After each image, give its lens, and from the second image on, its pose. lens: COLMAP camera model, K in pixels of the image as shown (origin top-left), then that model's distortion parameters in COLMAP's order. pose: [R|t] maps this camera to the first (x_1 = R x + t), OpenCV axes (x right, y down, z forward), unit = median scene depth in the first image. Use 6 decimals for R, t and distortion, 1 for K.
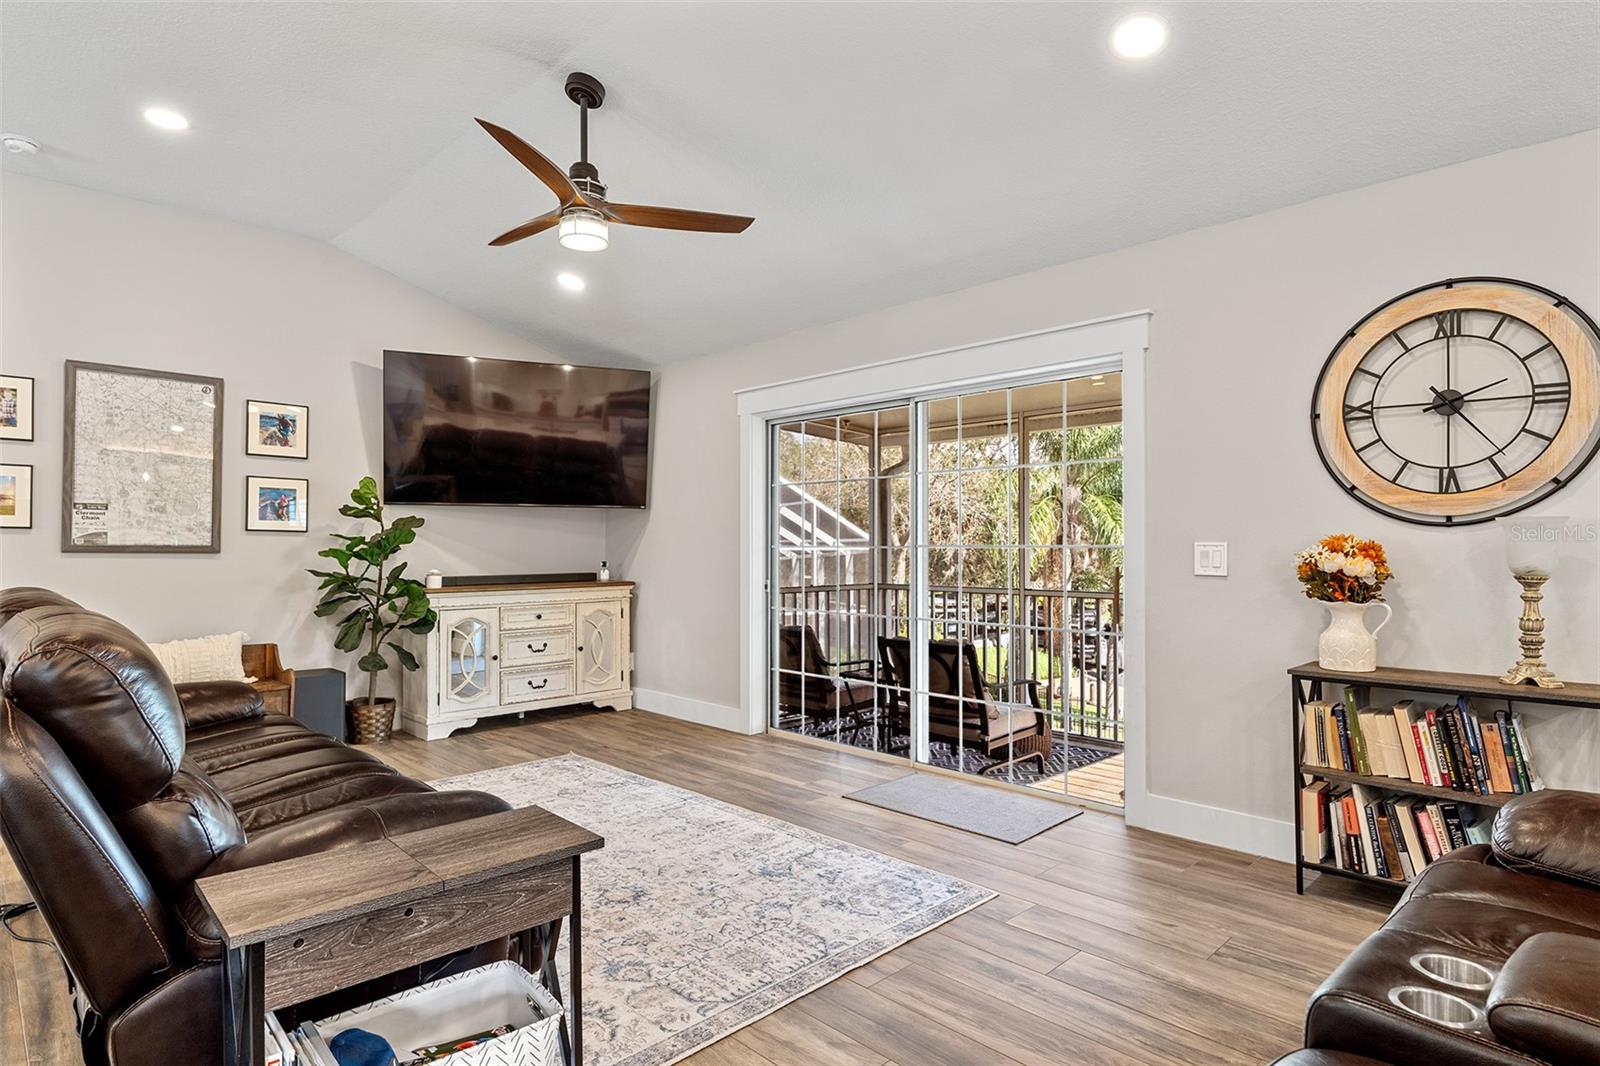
lens RADIAL K [[864.4, 0, 805.7], [0, 864.4, 545.4], [0, 0, 1]] dist [-0.002895, -0.000290]
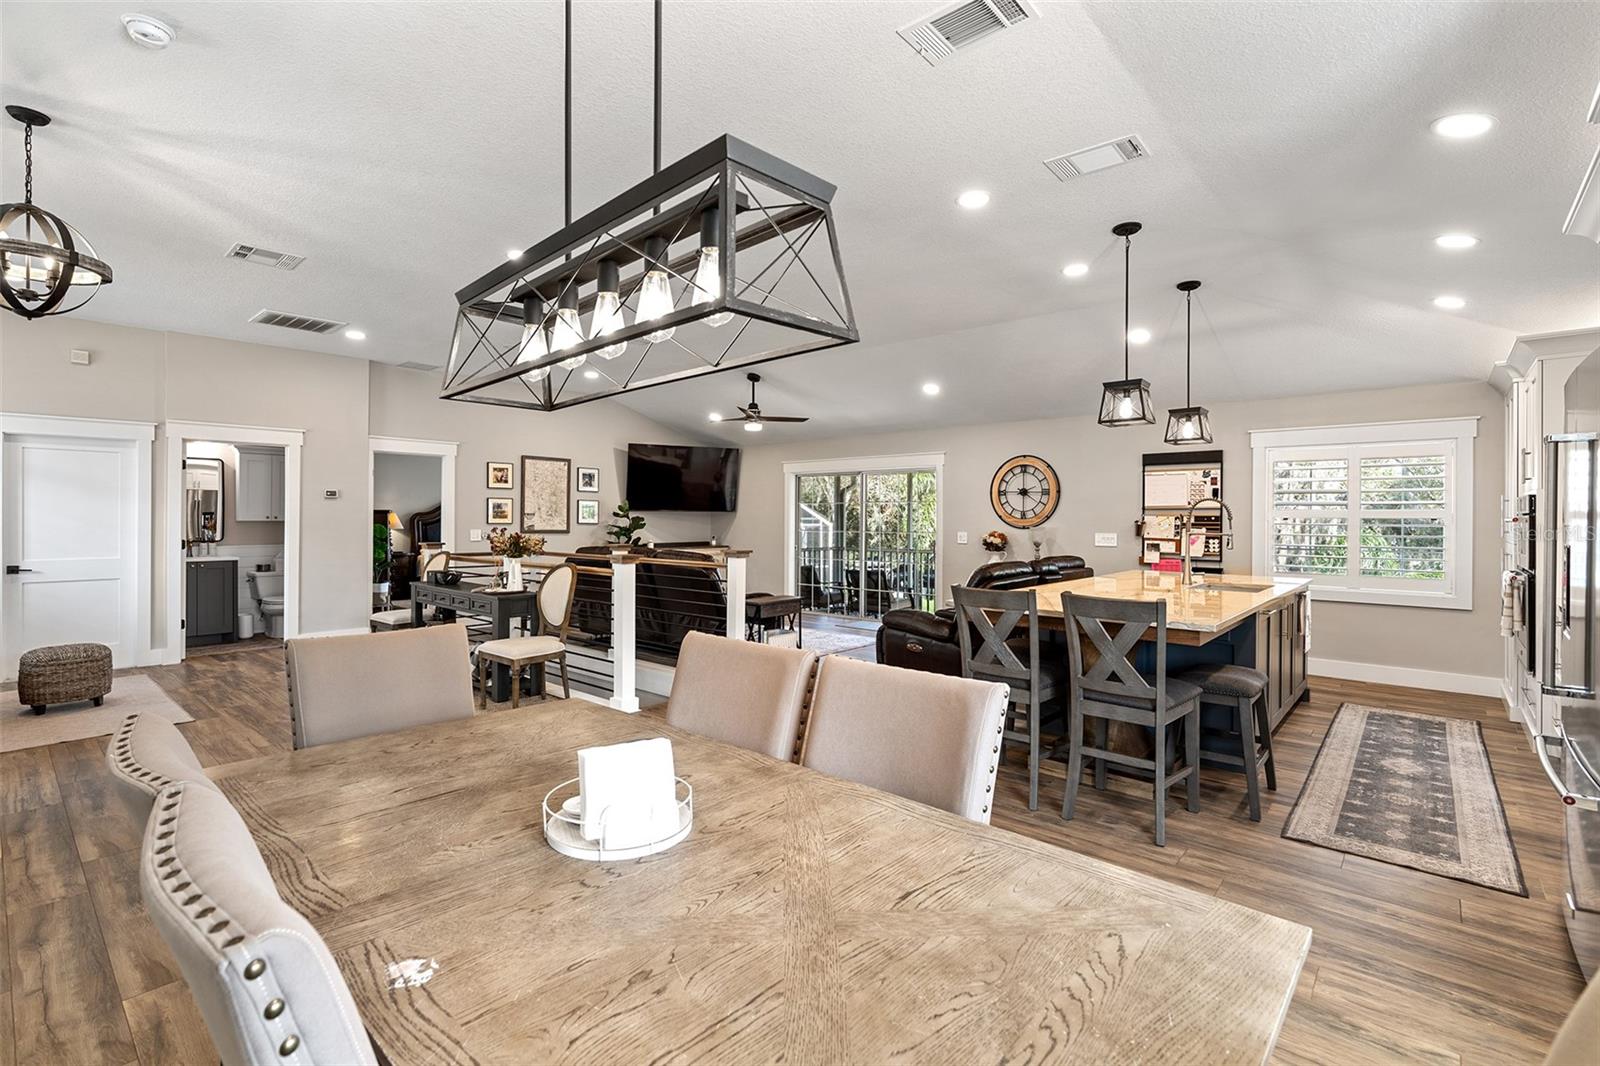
lens RADIAL K [[720.4, 0, 794.2], [0, 720.4, 523.6], [0, 0, 1]] dist [0.000594, 0.000027]
pose [[0.998312, 0.003259, 0.057994, -0.178624], [-0.003802, 0.999950, 0.009243, -0.037533], [-0.057961, -0.009448, 0.998274, -1.008026]]
